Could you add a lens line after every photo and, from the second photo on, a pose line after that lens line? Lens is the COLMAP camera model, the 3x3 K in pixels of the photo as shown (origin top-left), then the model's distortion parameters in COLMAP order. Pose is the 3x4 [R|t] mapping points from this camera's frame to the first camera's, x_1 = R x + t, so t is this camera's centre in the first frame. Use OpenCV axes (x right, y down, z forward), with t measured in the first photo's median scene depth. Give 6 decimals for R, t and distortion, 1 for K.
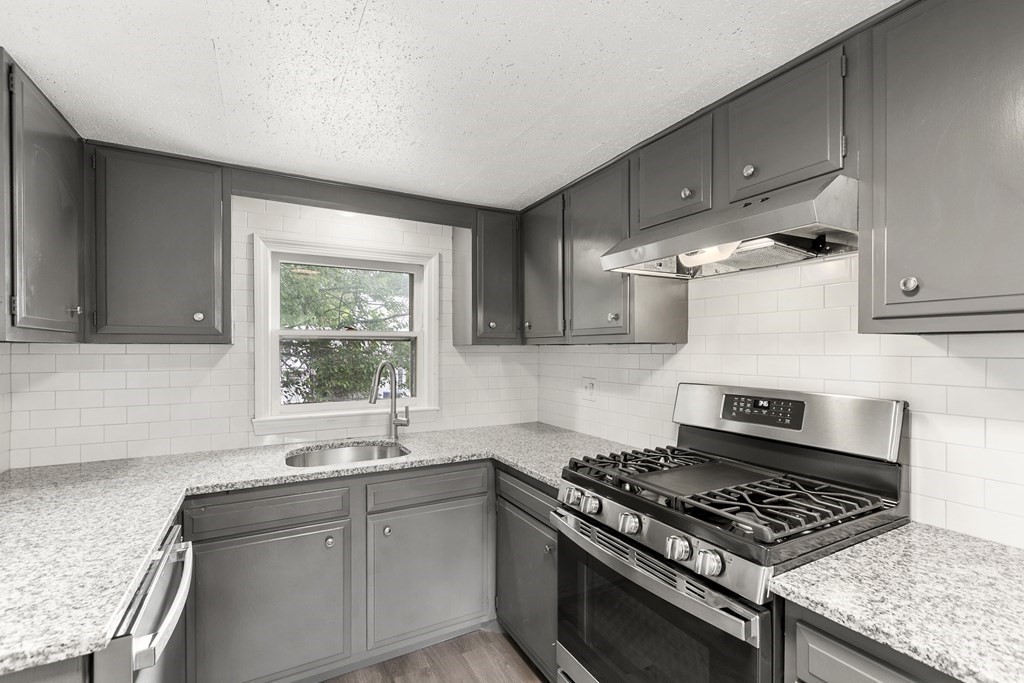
lens RADIAL K [[463.6, 0, 516.2], [0, 463.6, 340.0], [0, 0, 1]] dist [-0.013125, -0.000141]
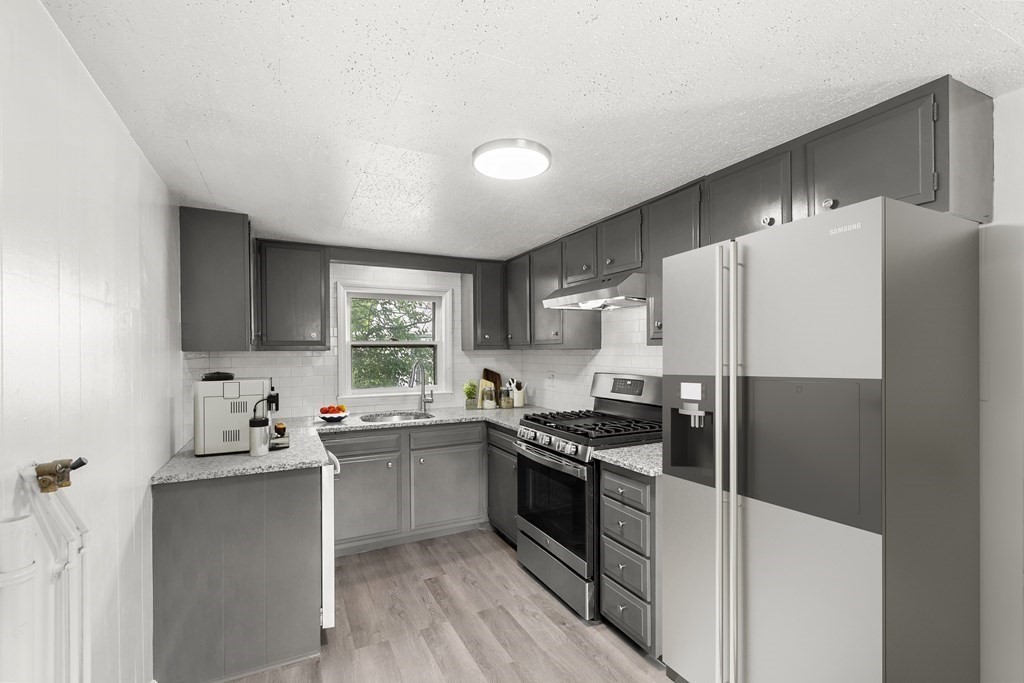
lens RADIAL K [[463.6, 0, 510.2], [0, 463.6, 348.9], [0, 0, 1]] dist [-0.013125, -0.000141]
pose [[0.998921, -0.004538, -0.046227, 0.110869], [0.005281, 0.999859, 0.015969, -0.019044], [0.046148, -0.016196, 0.998803, -0.603732]]
